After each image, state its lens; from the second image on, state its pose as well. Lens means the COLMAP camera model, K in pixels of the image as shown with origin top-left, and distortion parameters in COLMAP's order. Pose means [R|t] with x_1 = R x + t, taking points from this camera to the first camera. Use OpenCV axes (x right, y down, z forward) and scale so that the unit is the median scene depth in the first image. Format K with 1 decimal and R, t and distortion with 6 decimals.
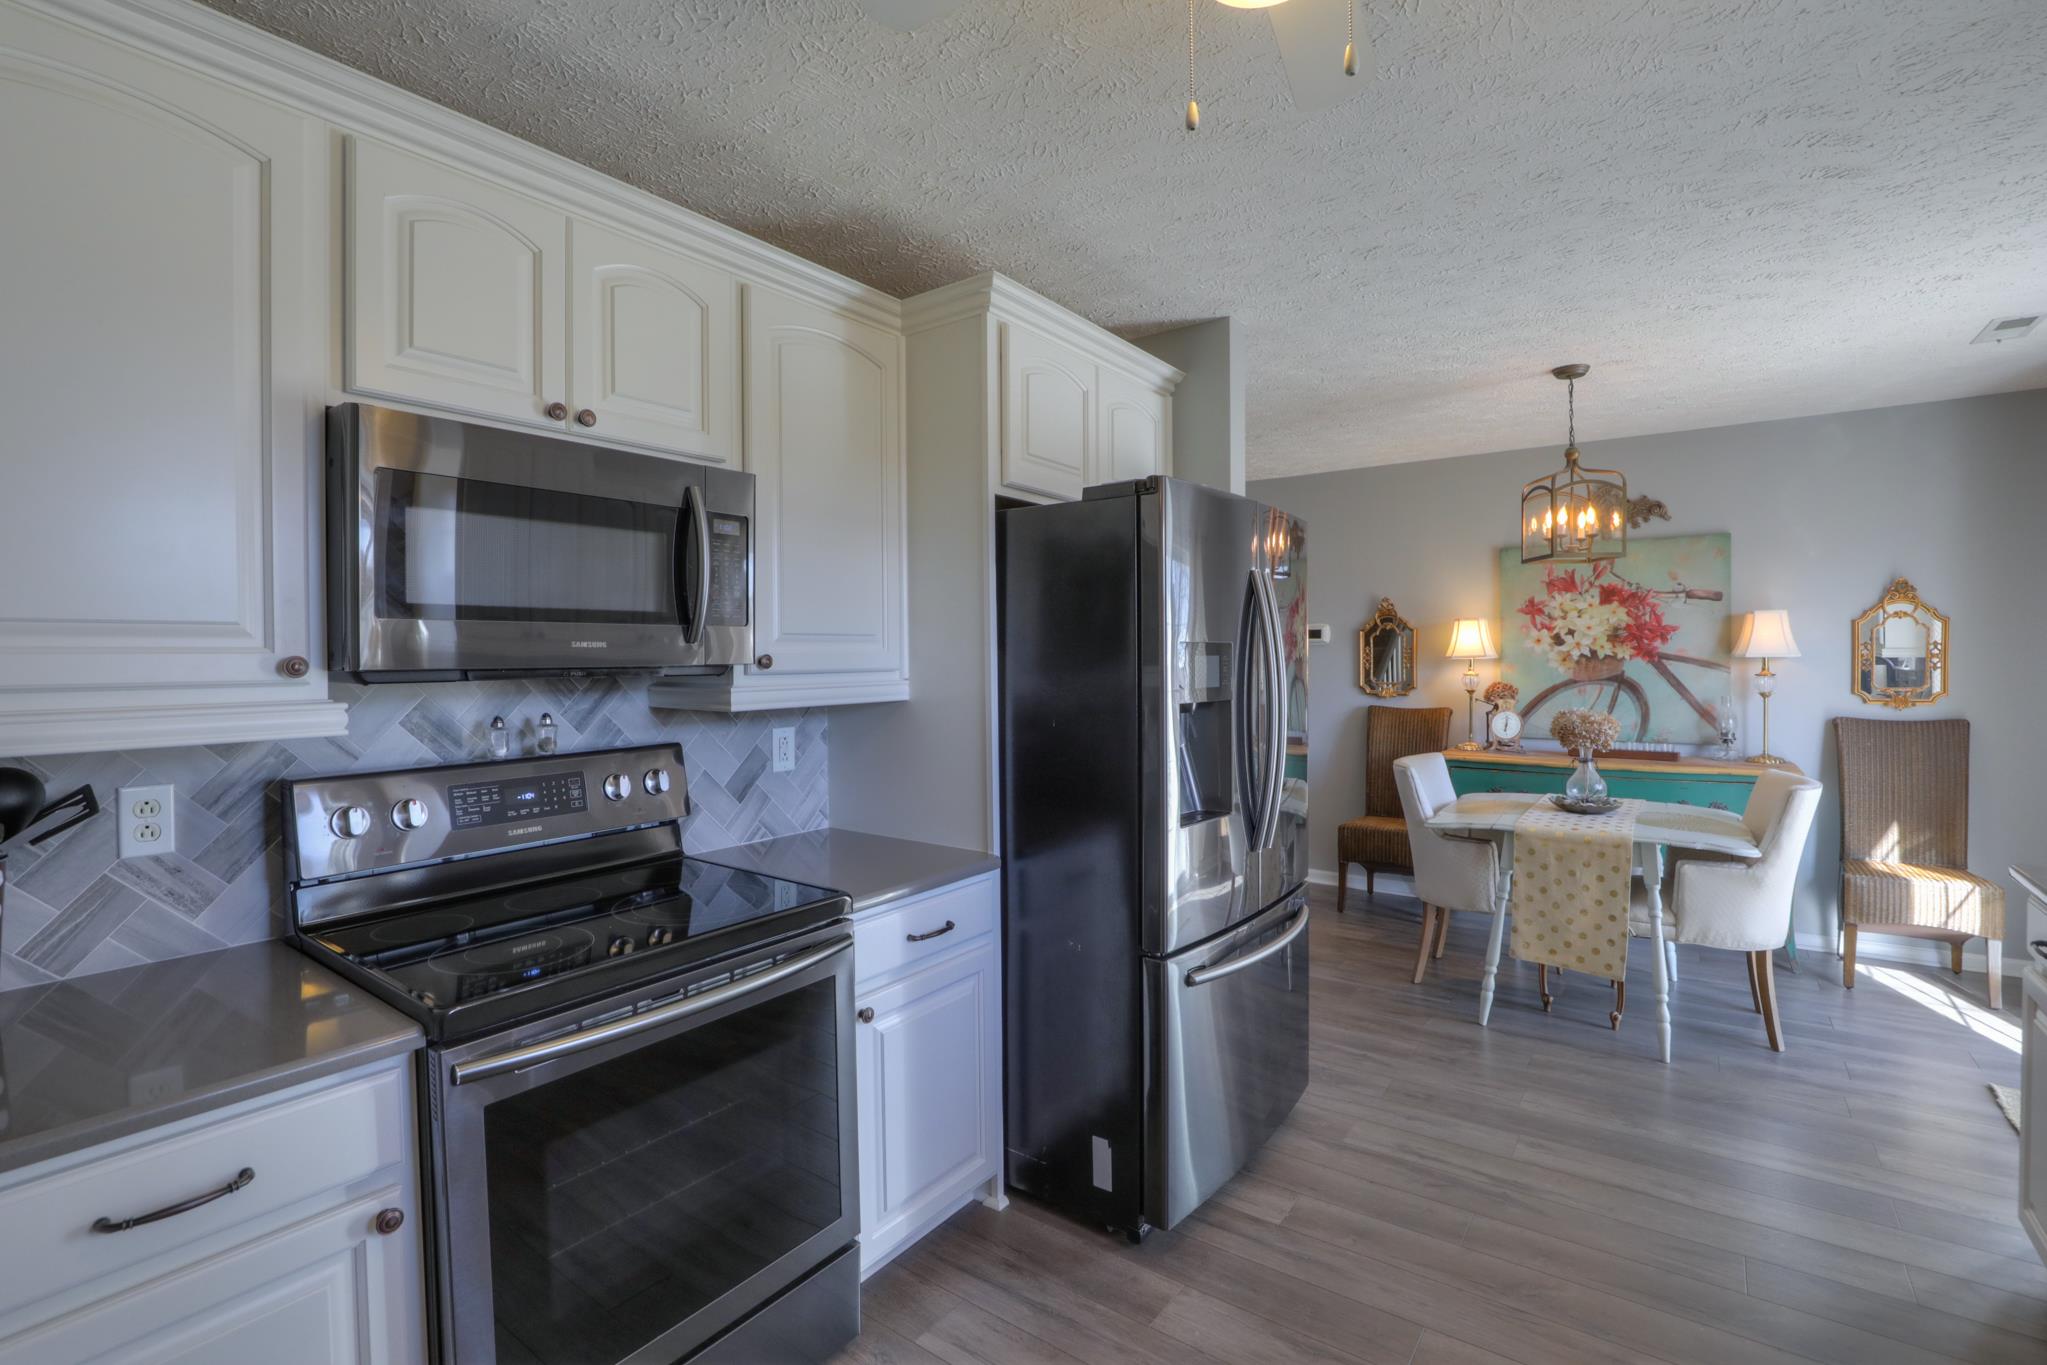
lens RADIAL K [[938.4, 0, 1020.9], [0, 938.4, 670.9], [0, 0, 1]] dist [-0.038224, 0.007367]
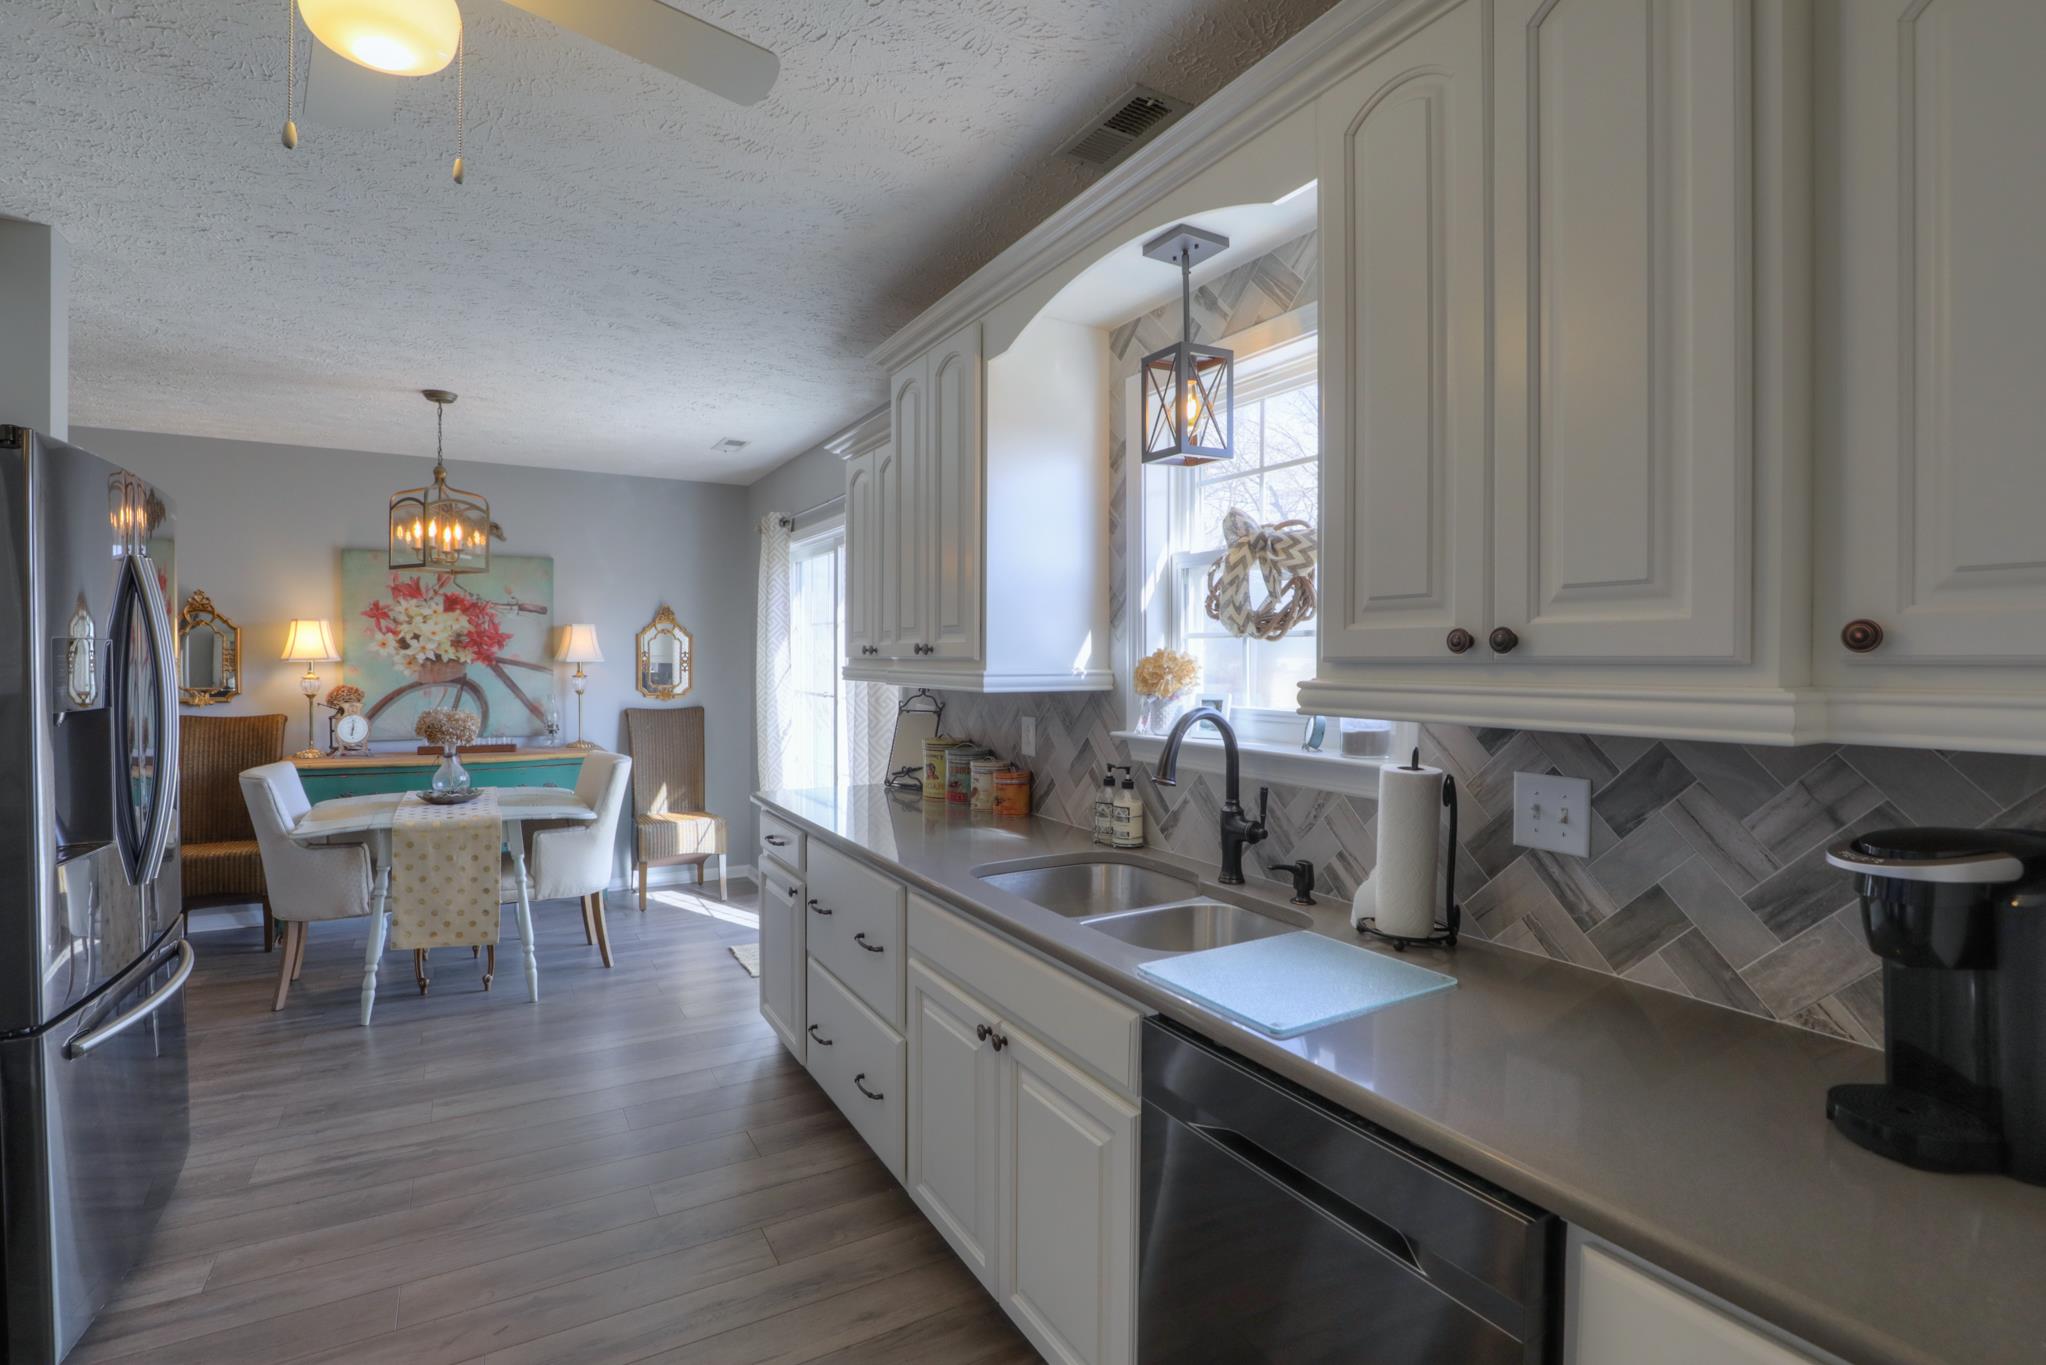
lens RADIAL K [[935.0, 0, 1010.1], [0, 935.0, 662.0], [0, 0, 1]] dist [-0.029948, 0.000889]
pose [[0.402194, 0.007553, 0.915523, -0.120928], [0.005478, 0.999928, -0.010656, 0.001910], [-0.915538, 0.009301, 0.402123, -0.041538]]
